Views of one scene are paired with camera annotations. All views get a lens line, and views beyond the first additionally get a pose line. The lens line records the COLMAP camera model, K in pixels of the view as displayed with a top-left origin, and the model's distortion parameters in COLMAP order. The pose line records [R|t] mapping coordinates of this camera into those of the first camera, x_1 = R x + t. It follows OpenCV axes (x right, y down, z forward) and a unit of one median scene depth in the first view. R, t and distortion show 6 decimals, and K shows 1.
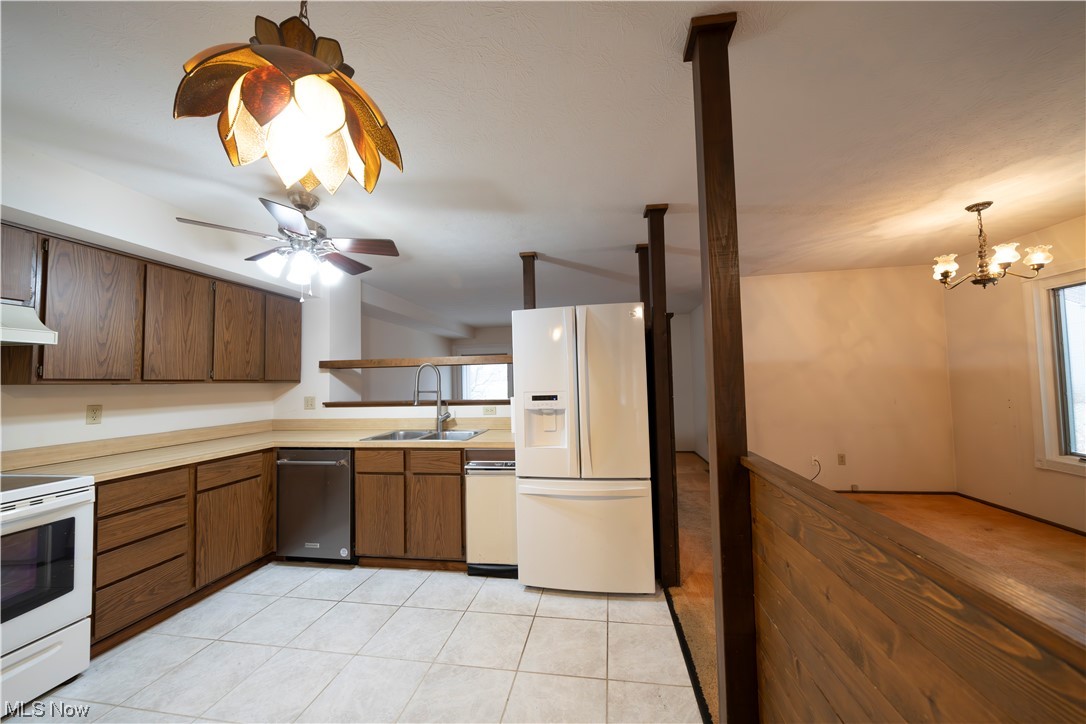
lens RADIAL K [[370.6, 0, 543.0], [0, 370.6, 362.0], [0, 0, 1]] dist [-0.008226, 0.000016]
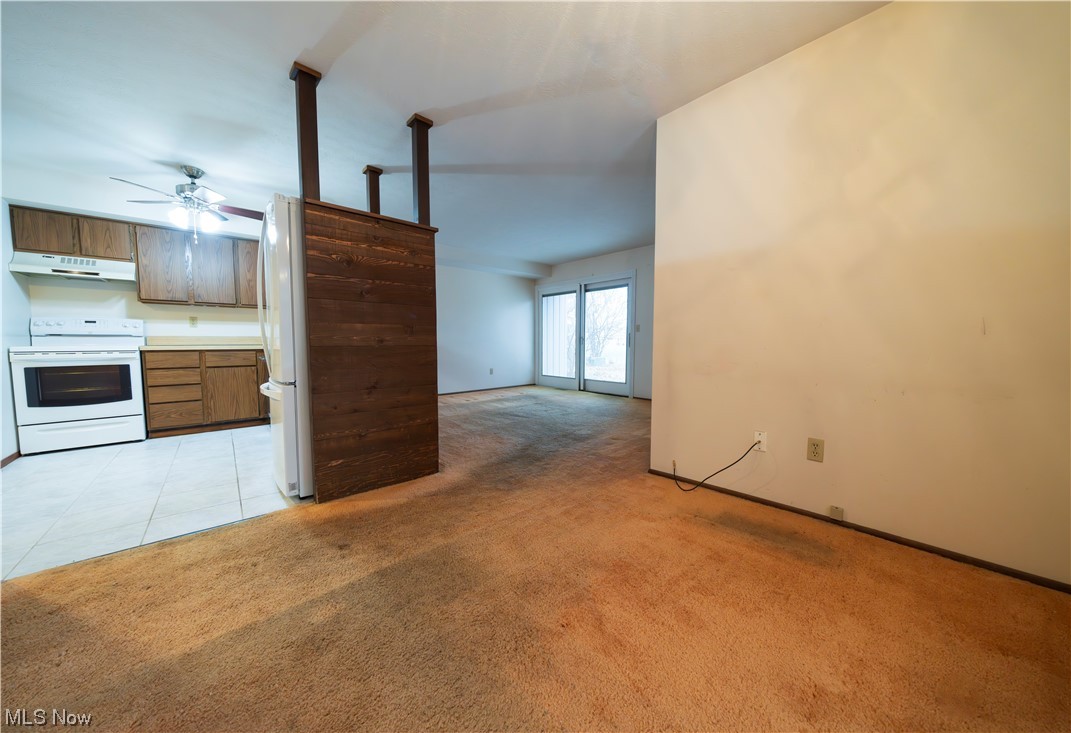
lens RADIAL K [[378.5, 0, 535.5], [0, 378.5, 366.5], [0, 0, 1]] dist [-0.010856, -0.000061]
pose [[0.768168, 0.072038, -0.636183, 1.401619], [0.008578, 0.992403, 0.122731, 0.156550], [0.640191, -0.099735, 0.761714, 0.676408]]
